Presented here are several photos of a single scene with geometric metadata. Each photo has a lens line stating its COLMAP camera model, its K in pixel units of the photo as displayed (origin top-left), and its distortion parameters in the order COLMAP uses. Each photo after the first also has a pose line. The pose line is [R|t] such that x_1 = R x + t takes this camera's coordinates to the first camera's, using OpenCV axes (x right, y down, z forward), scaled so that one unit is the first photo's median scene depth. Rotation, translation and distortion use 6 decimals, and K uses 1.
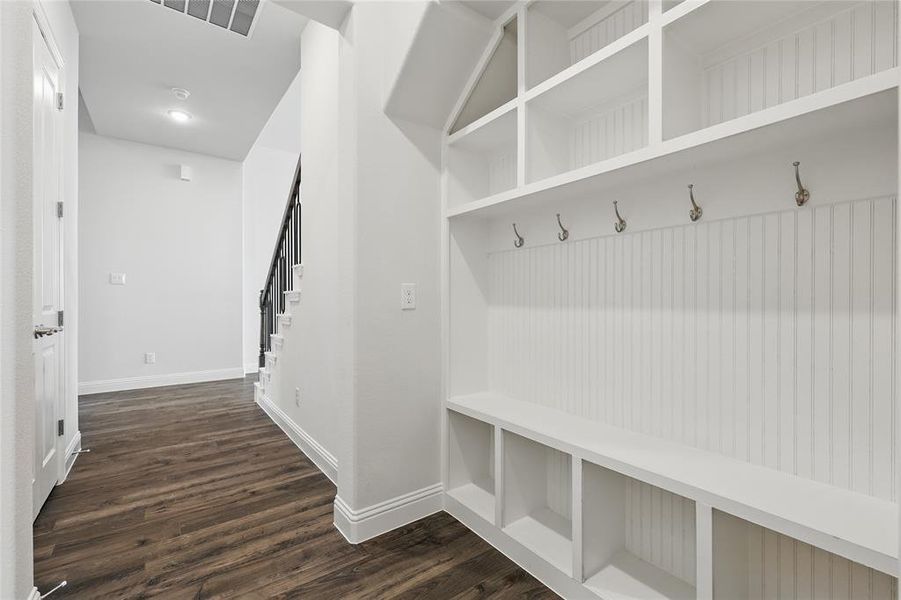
lens RADIAL K [[455.6, 0, 450.5], [0, 455.6, 300.0], [0, 0, 1]] dist [0.000303, -0.000233]
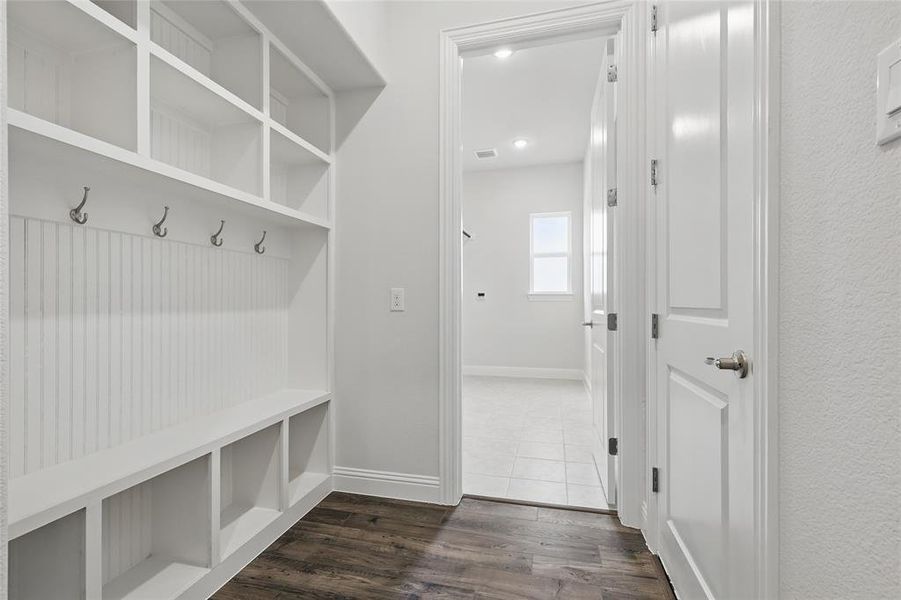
lens RADIAL K [[393.0, 0, 453.1], [0, 393.0, 301.0], [0, 0, 1]] dist [0.001556, -0.000528]
pose [[-0.687325, 0.006587, 0.726320, -0.767938], [0.005088, 0.999978, -0.004253, 0.000894], [-0.726332, 0.000773, -0.687344, 1.215220]]
